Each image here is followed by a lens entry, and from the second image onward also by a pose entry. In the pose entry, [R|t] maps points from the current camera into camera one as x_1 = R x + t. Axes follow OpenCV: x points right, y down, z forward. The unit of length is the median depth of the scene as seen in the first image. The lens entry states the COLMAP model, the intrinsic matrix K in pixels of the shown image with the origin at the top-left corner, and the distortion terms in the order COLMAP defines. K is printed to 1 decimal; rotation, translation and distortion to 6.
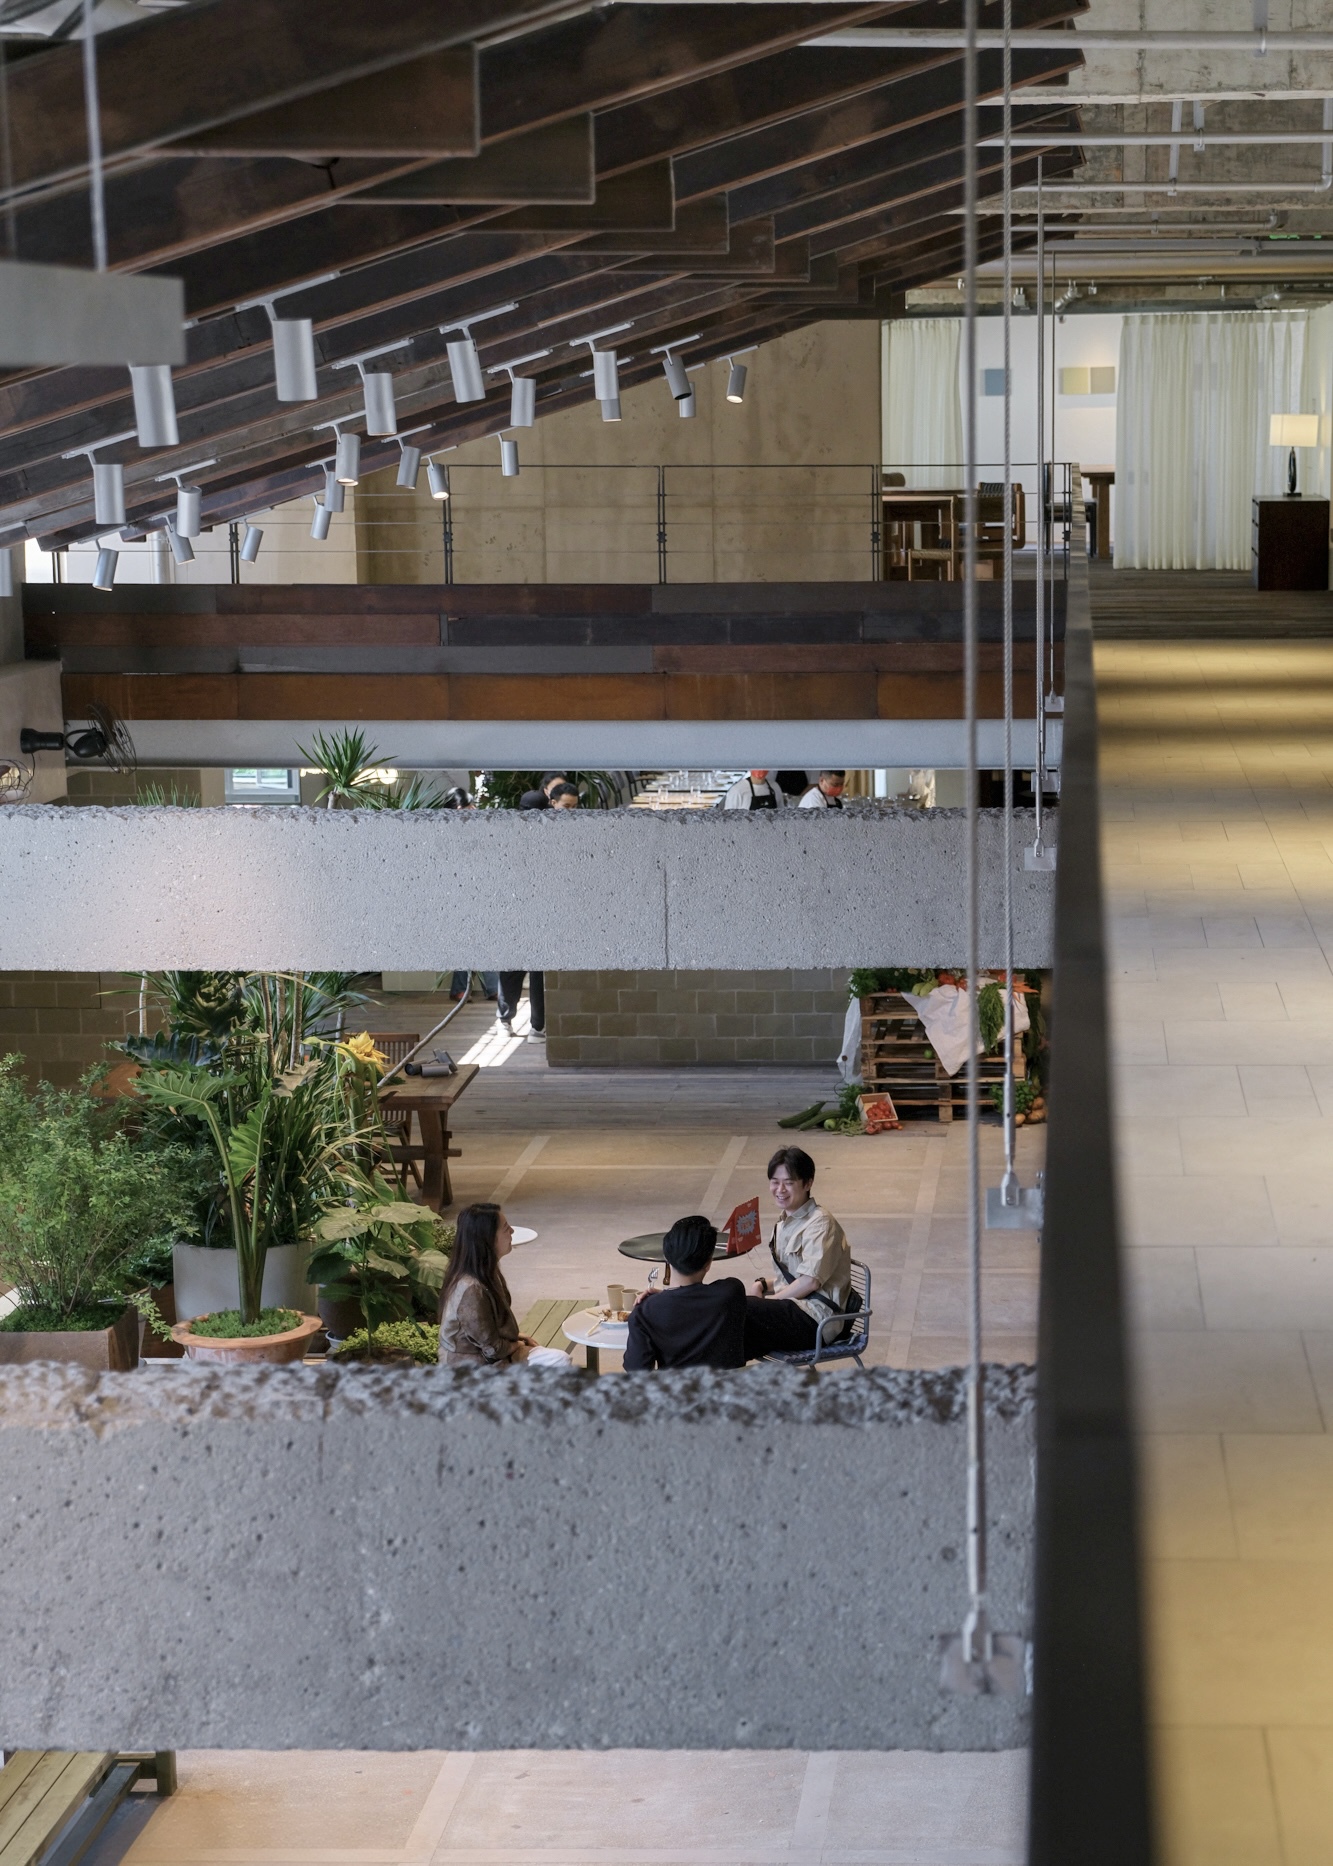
lens RADIAL K [[3392.7, 0, 666.5], [0, 3392.7, 933.0], [0, 0, 1]] dist [0.103004, 0.199456]
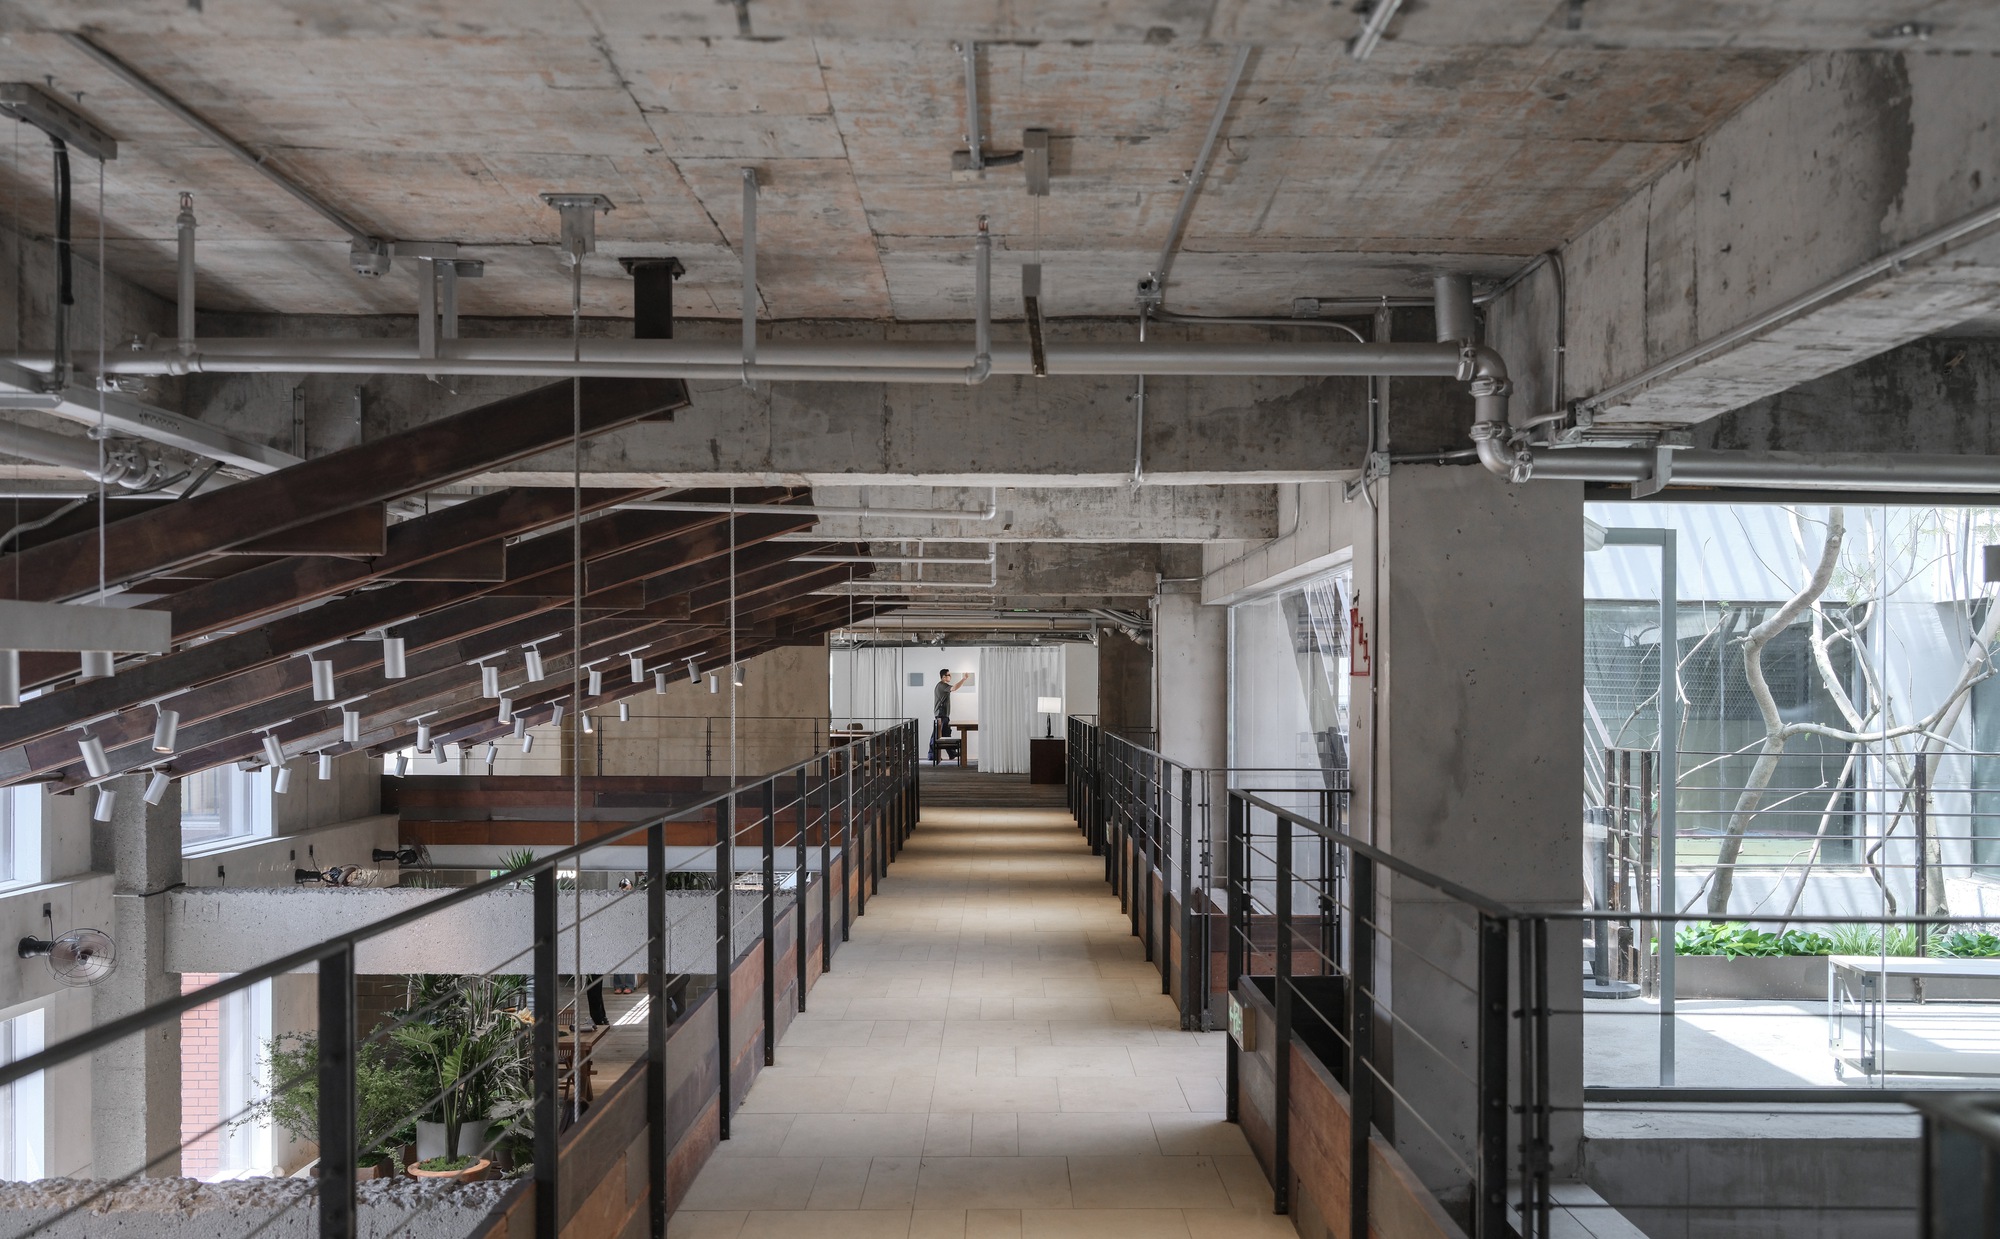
lens RADIAL K [[1740.0, 0, 1002.2], [0, 1740.0, 690.4], [0, 0, 1]] dist [0.012096, -0.003782]
pose [[0.998851, 0.010520, 0.046748, 0.134065], [-0.003084, 0.987692, -0.156380, 0.005569], [-0.047818, 0.156056, 0.986590, -0.010903]]
